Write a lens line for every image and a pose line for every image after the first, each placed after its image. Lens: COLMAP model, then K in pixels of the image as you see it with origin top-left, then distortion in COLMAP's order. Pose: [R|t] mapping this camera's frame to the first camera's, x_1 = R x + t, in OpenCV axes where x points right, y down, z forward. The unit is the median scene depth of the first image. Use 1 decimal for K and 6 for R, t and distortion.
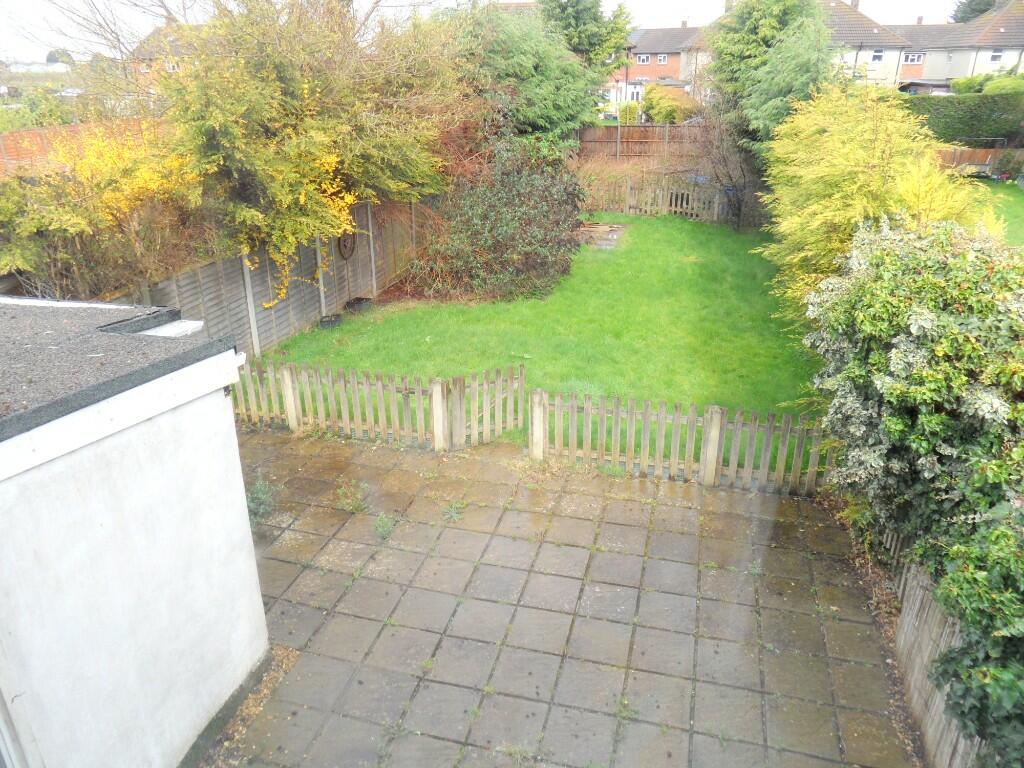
lens RADIAL K [[755.1, 0, 508.1], [0, 755.1, 385.3], [0, 0, 1]] dist [-0.019920, 0.008830]
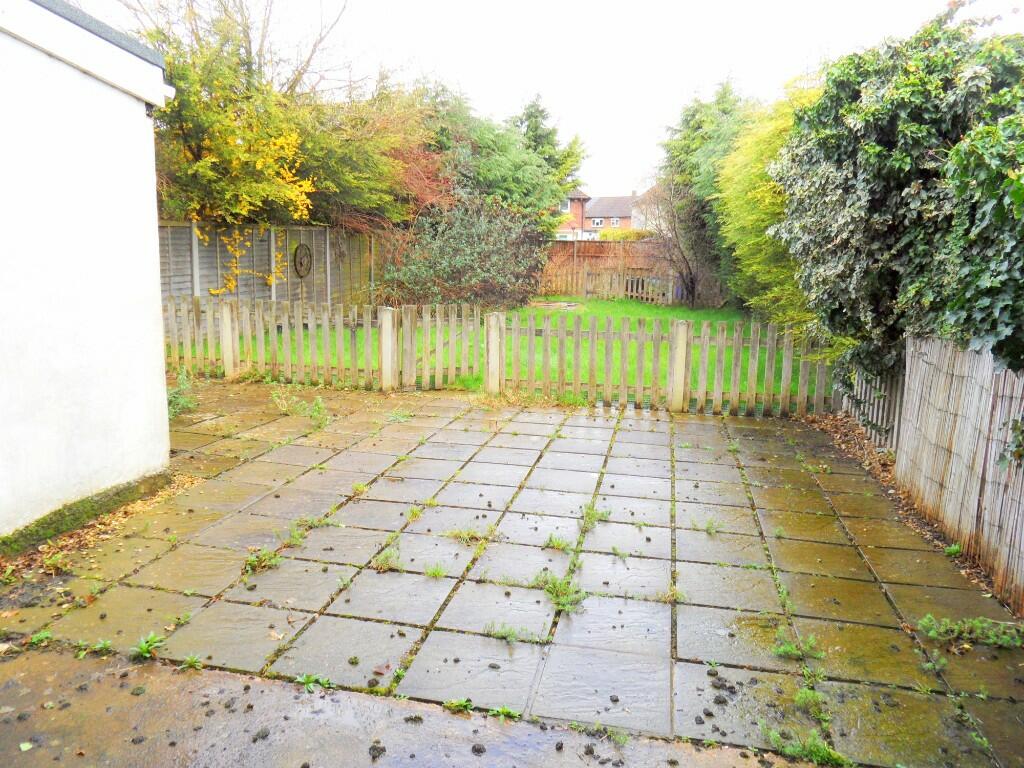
lens RADIAL K [[755.1, 0, 508.1], [0, 755.1, 385.3], [0, 0, 1]] dist [-0.019920, 0.008830]
pose [[0.998492, 0.017480, 0.052036, 0.007976], [-0.005704, 0.975850, -0.218368, 0.264364], [-0.054597, 0.217742, 0.974478, 0.085624]]
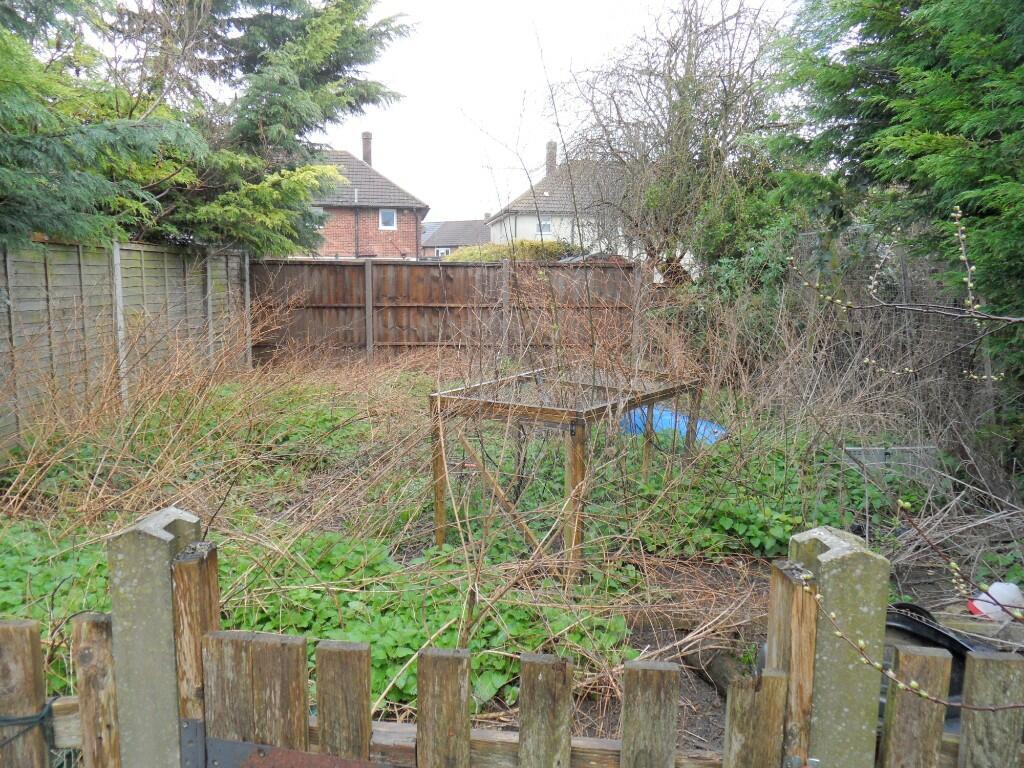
lens RADIAL K [[755.1, 0, 508.1], [0, 755.1, 385.3], [0, 0, 1]] dist [-0.019920, 0.008830]
pose [[0.969588, -0.014192, 0.244330, 0.404837], [0.079230, 0.962760, -0.258487, -0.641645], [-0.231563, 0.269984, 0.934605, 2.210446]]
